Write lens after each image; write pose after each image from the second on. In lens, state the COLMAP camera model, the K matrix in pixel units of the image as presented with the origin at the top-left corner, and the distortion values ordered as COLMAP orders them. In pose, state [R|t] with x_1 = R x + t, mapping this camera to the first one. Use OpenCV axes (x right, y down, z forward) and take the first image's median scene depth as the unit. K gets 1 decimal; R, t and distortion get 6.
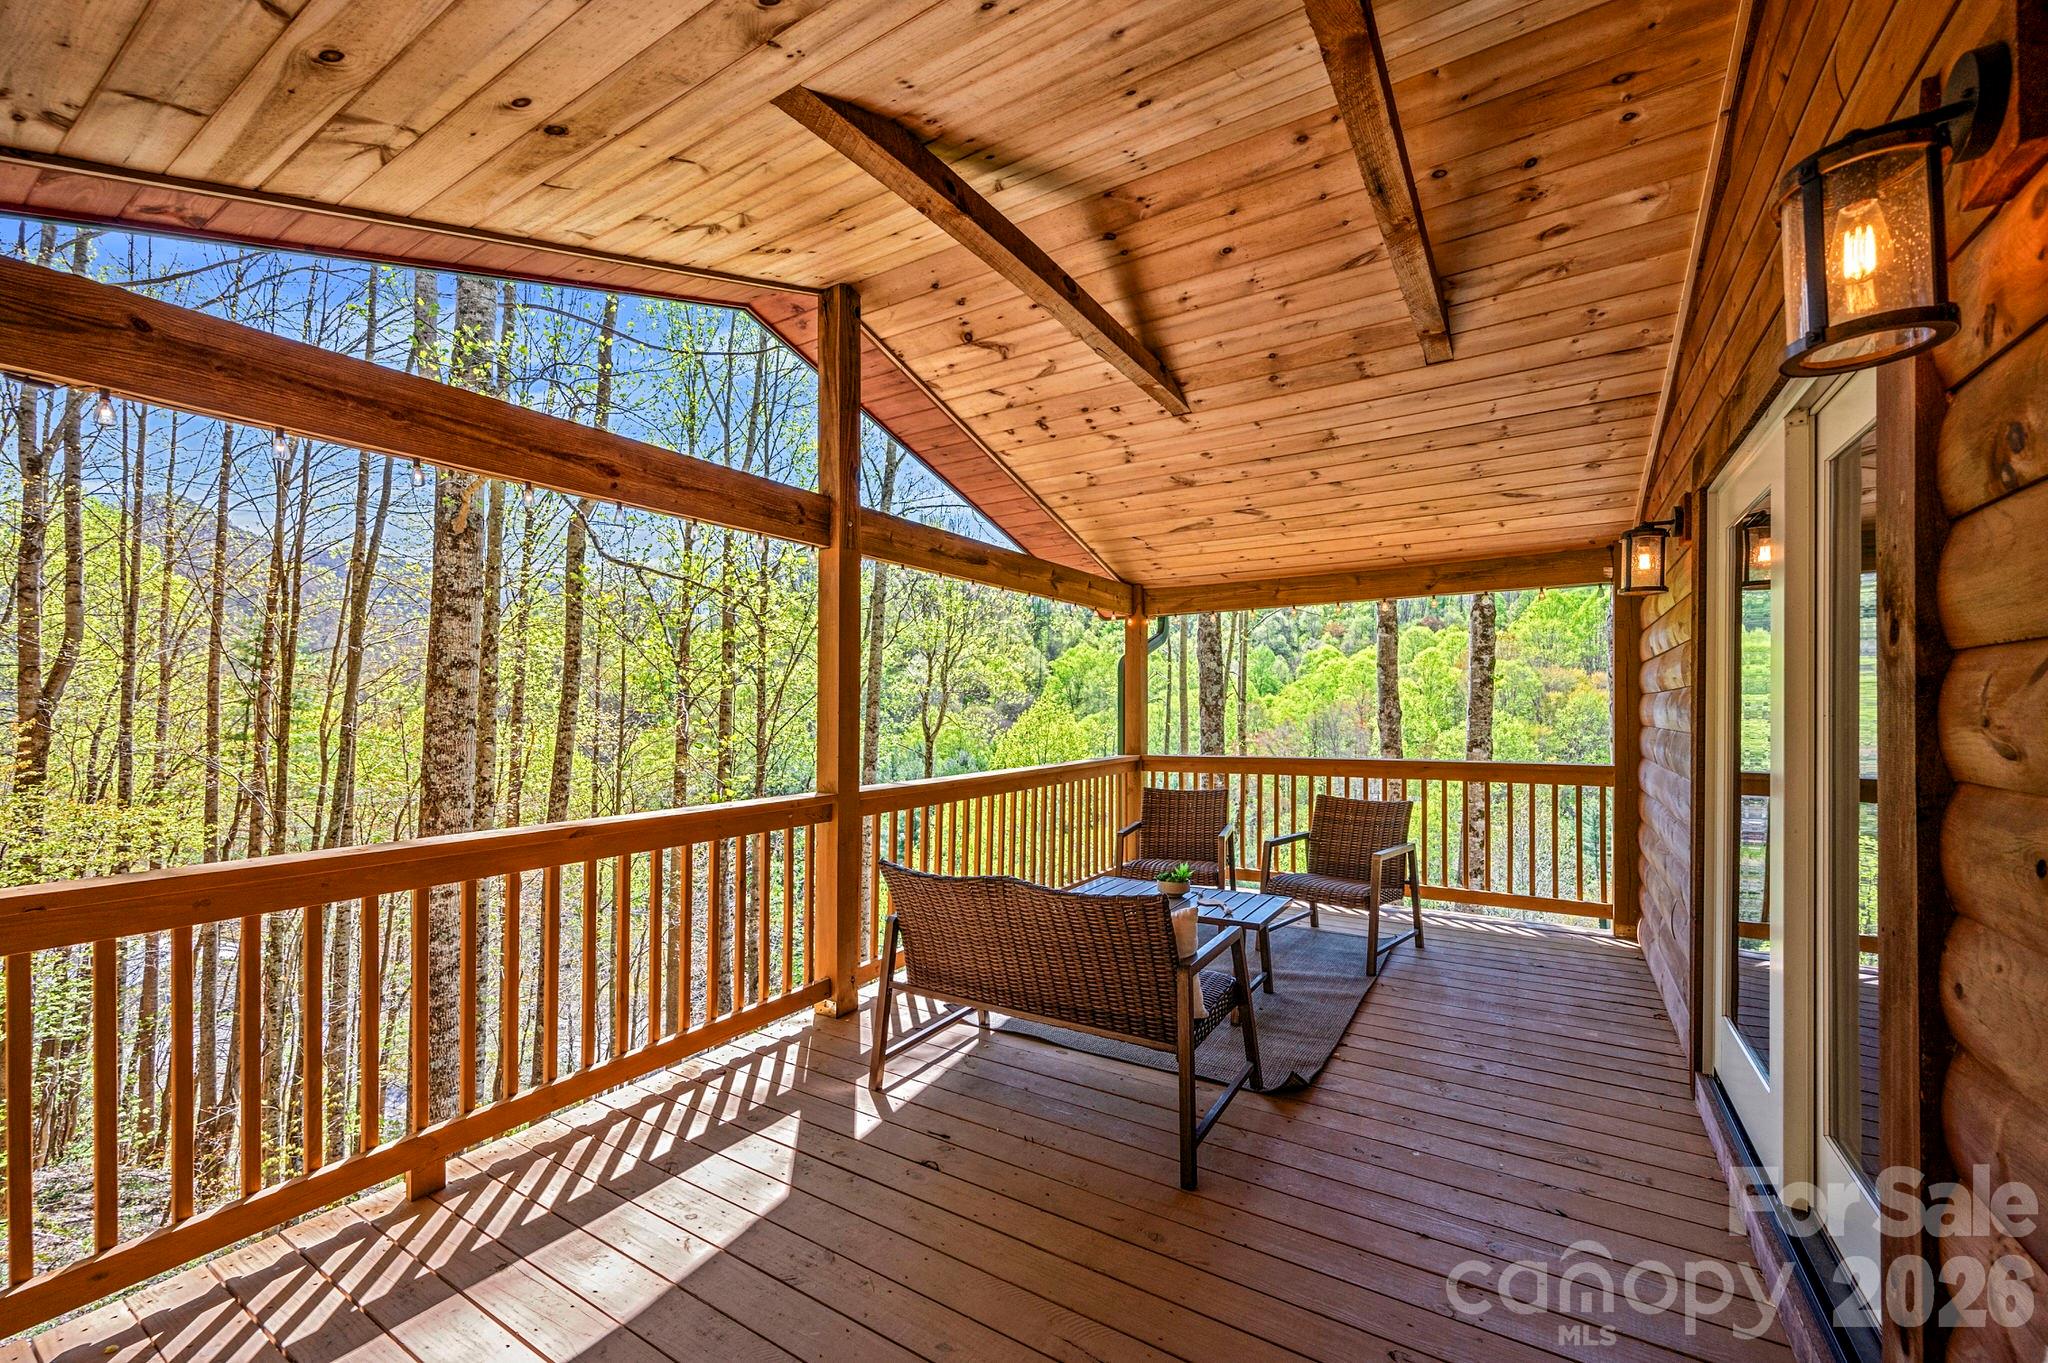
lens RADIAL K [[819.7, 0, 1027.3], [0, 819.7, 694.6], [0, 0, 1]] dist [-0.001174, -0.000150]
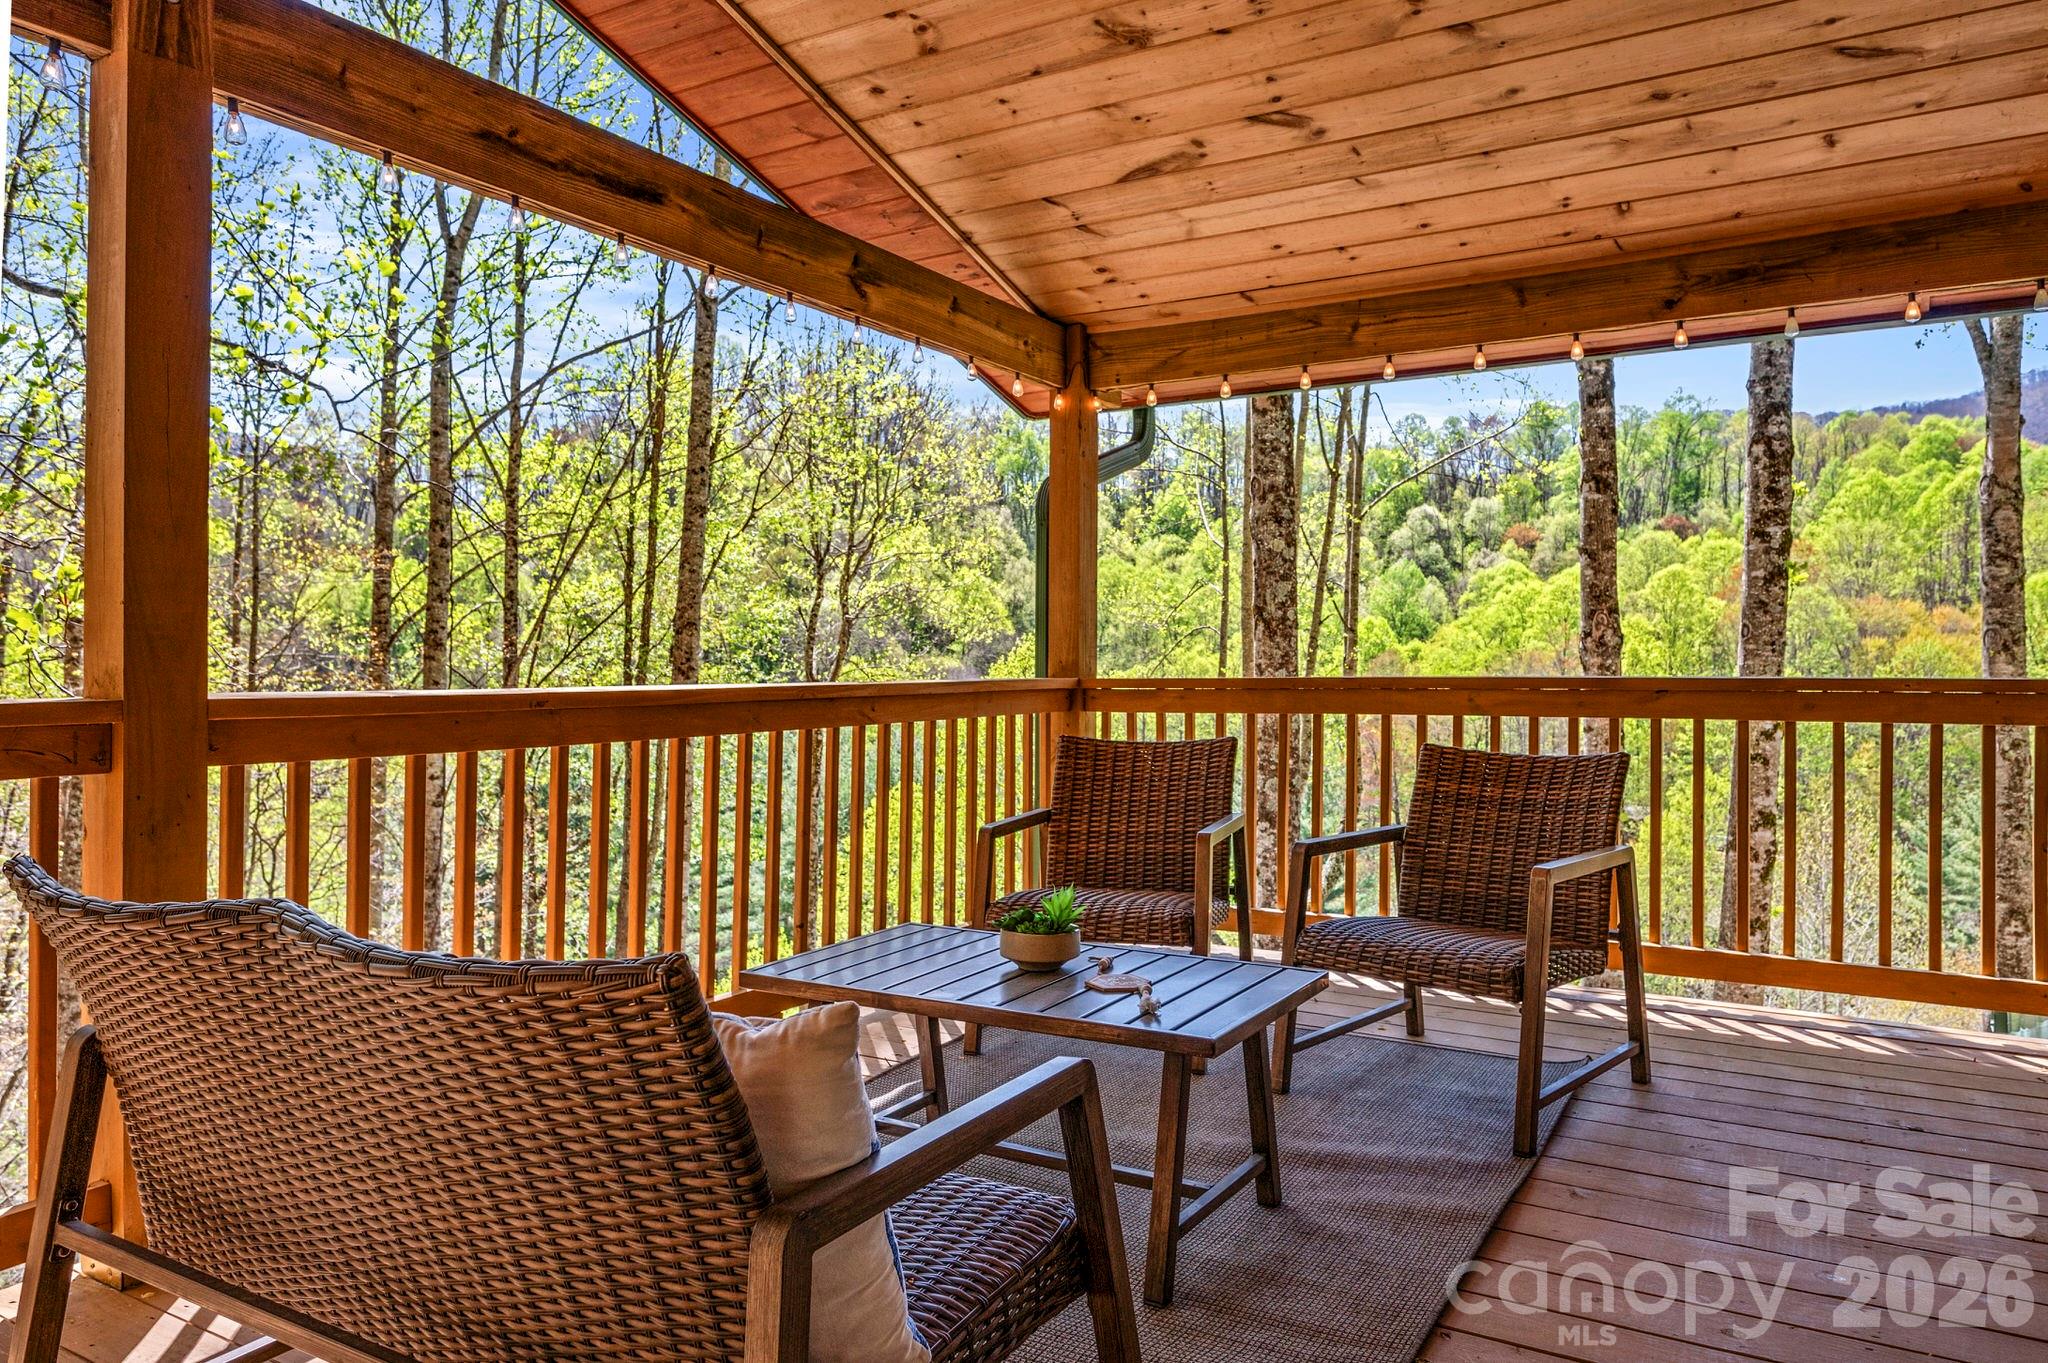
lens RADIAL K [[1345.1, 0, 1061.5], [0, 1345.1, 649.6], [0, 0, 1]] dist [-0.001956, -0.000655]
pose [[0.999566, 0.005856, 0.028862, 0.128019], [-0.006044, 0.999961, 0.006445, 0.063934], [-0.028823, -0.006616, 0.999563, 0.253973]]
